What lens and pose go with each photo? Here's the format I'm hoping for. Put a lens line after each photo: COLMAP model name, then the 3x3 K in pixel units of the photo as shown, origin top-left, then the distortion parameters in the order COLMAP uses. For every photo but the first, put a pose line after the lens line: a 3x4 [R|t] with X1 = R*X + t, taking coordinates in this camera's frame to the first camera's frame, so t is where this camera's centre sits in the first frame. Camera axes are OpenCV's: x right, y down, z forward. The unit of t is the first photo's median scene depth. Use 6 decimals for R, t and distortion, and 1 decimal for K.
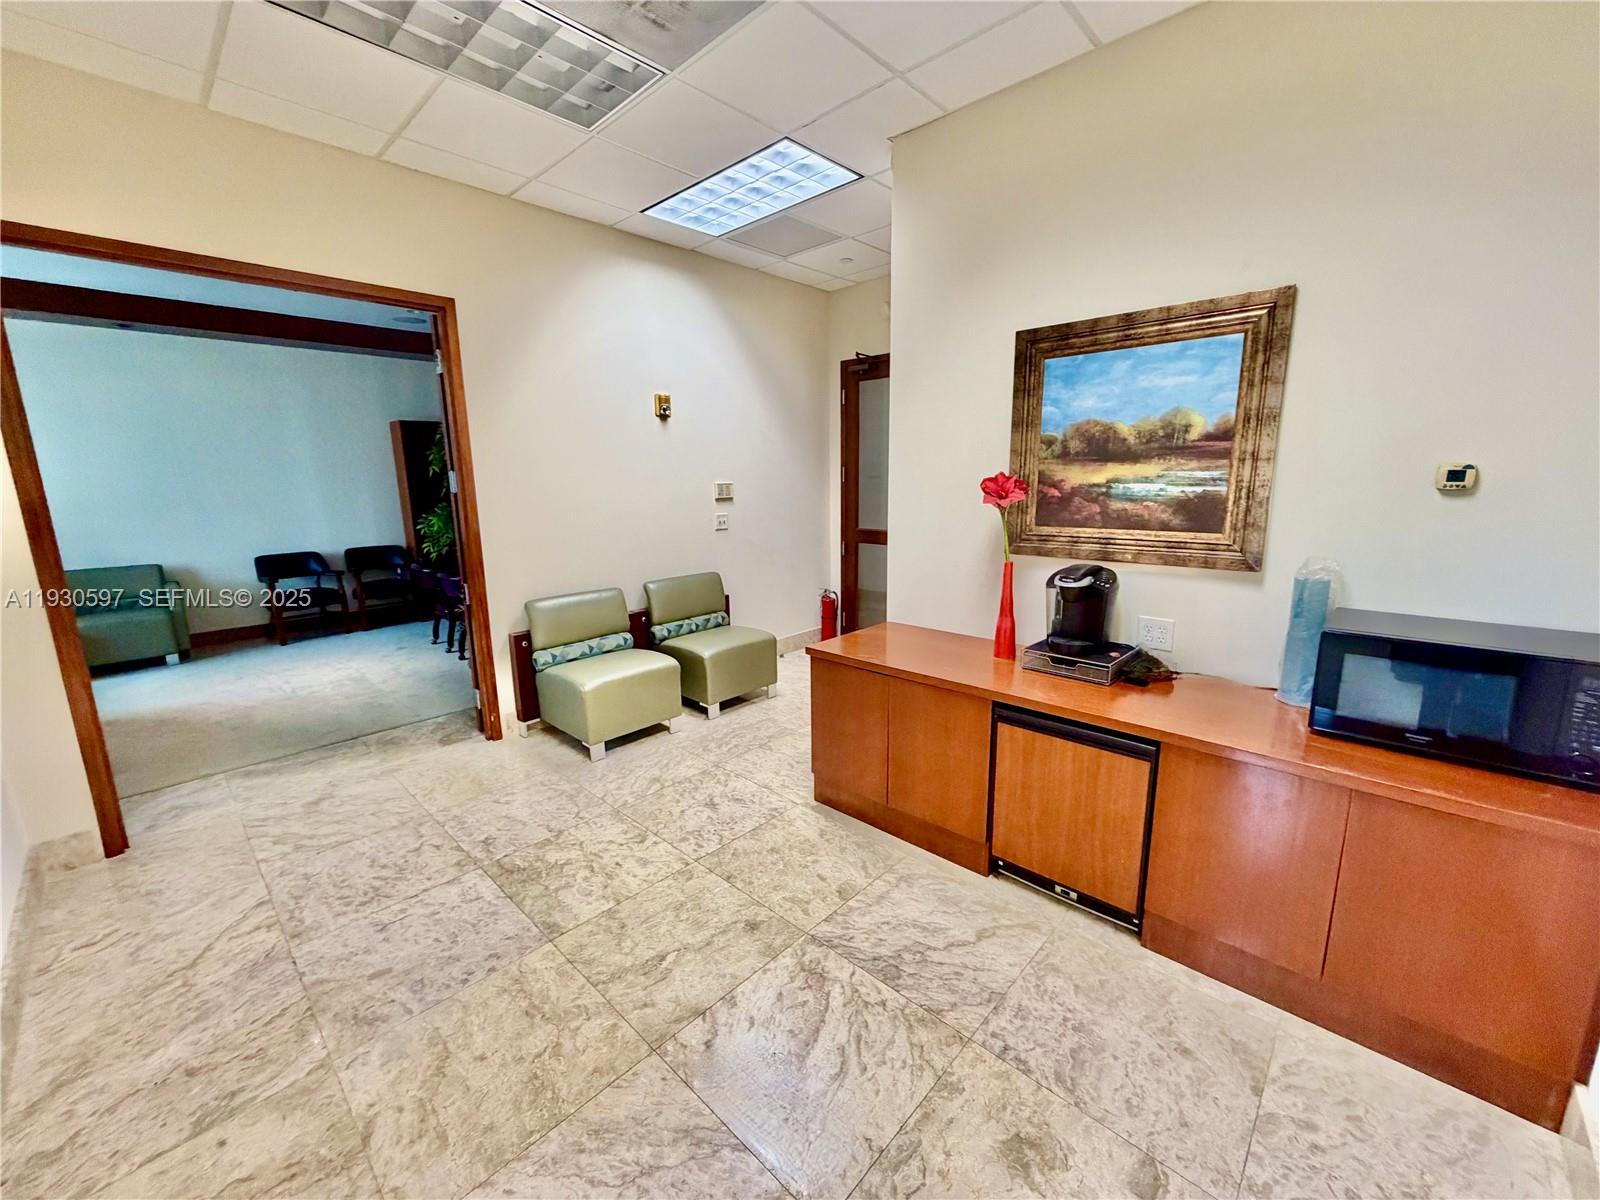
lens RADIAL K [[636.1, 0, 797.6], [0, 636.1, 599.9], [0, 0, 1]] dist [-0.000666, -0.000036]
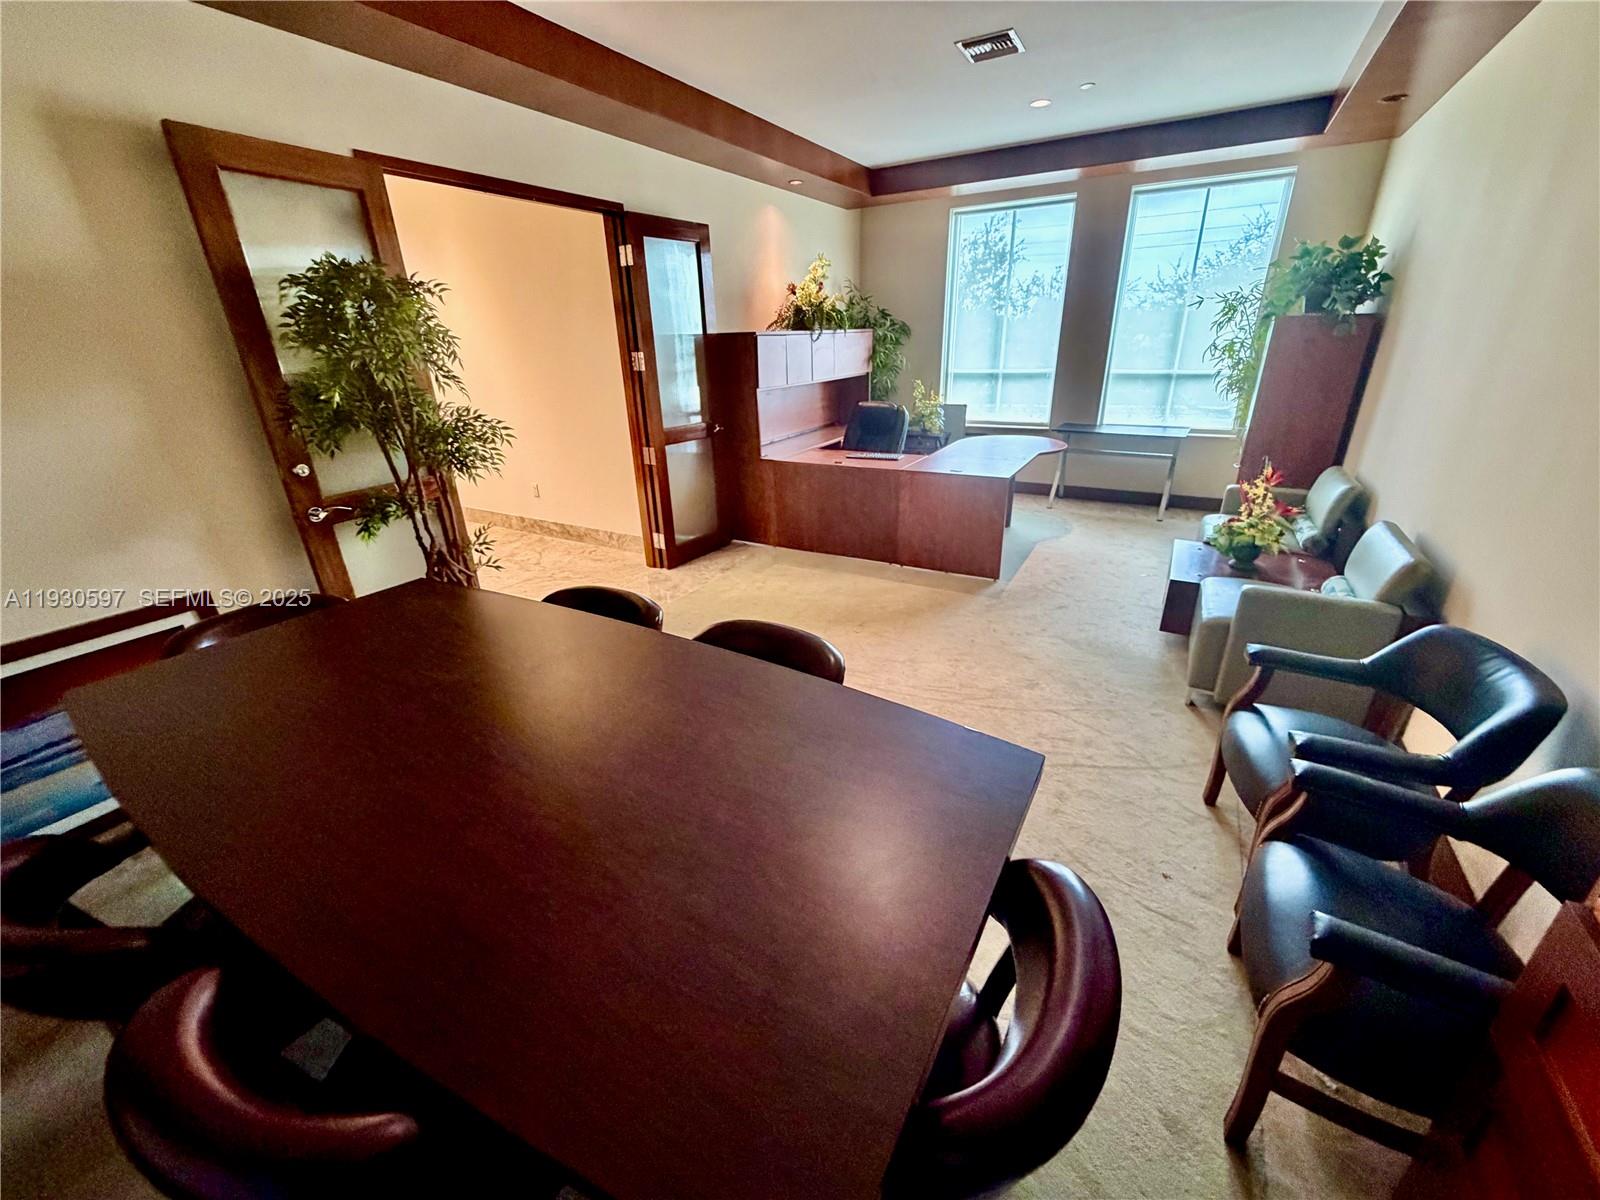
lens RADIAL K [[637.4, 0, 797.6], [0, 637.4, 599.7], [0, 0, 1]] dist [-0.000414, 0.000163]
pose [[-0.973443, 0.123042, -0.193053, -1.233838], [-0.004491, 0.832860, 0.553465, -0.613635], [0.228886, 0.539634, -0.810190, 2.946482]]
